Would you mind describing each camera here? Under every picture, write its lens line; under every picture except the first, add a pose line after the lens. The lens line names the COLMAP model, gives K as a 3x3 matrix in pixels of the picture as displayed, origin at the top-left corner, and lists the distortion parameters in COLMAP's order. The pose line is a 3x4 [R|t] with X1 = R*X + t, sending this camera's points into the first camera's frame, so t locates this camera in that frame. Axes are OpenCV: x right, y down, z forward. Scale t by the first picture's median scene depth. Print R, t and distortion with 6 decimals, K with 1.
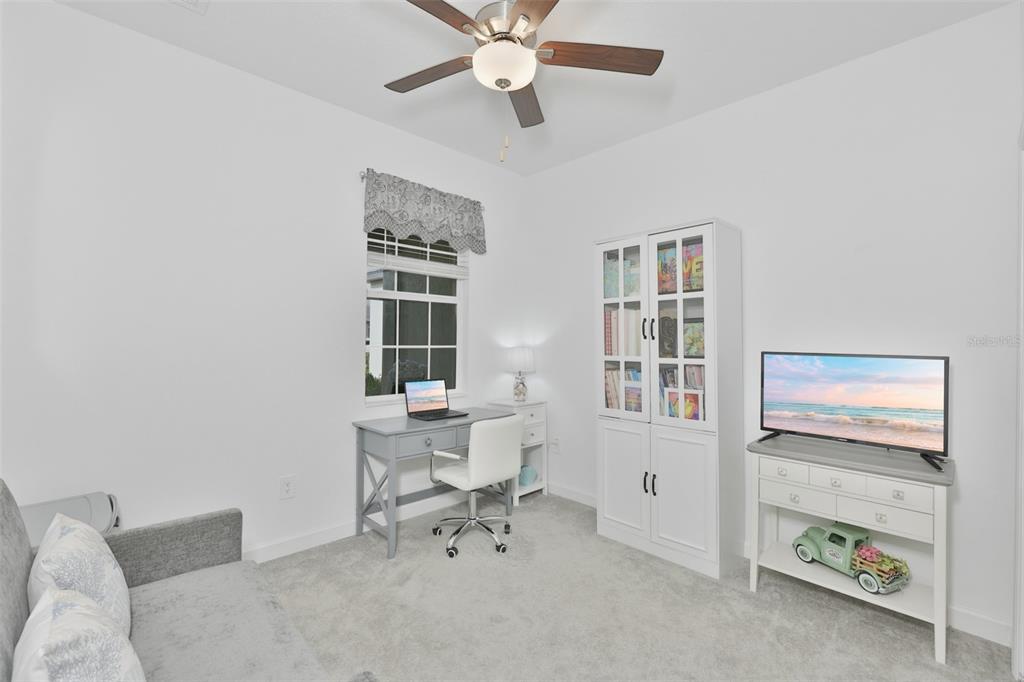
lens RADIAL K [[438.9, 0, 513.7], [0, 438.9, 345.5], [0, 0, 1]] dist [0.002819, 0.000233]
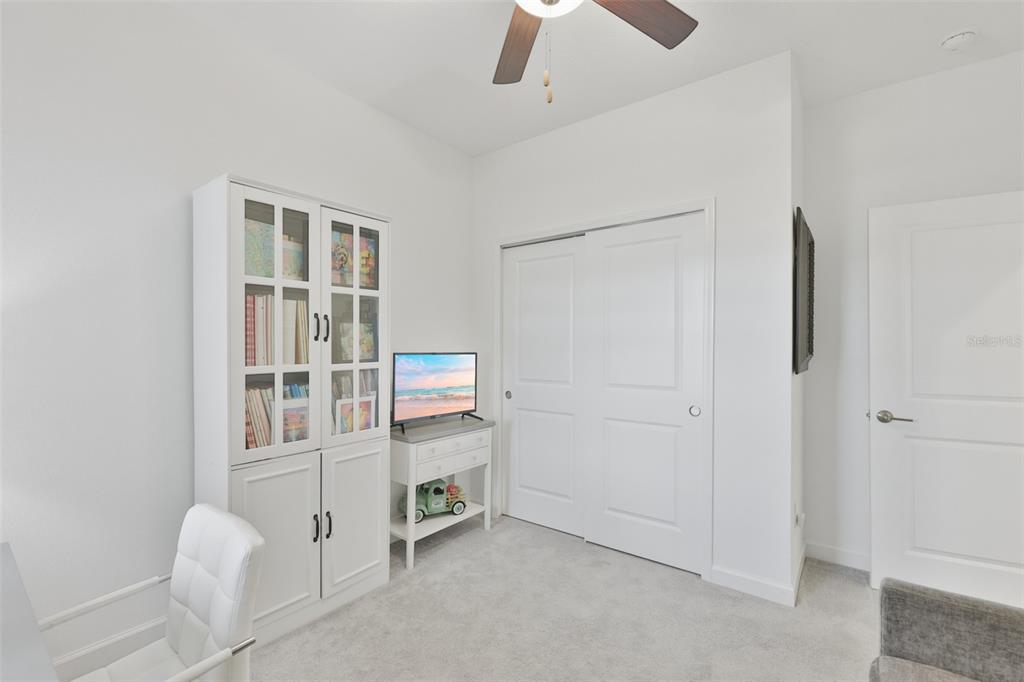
lens RADIAL K [[438.9, 0, 513.7], [0, 438.9, 345.5], [0, 0, 1]] dist [0.002819, 0.000233]
pose [[-0.127038, -0.011333, 0.991833, -0.517151], [0.003748, 0.999922, 0.011905, -0.014747], [-0.991891, 0.005230, -0.126985, 0.789615]]
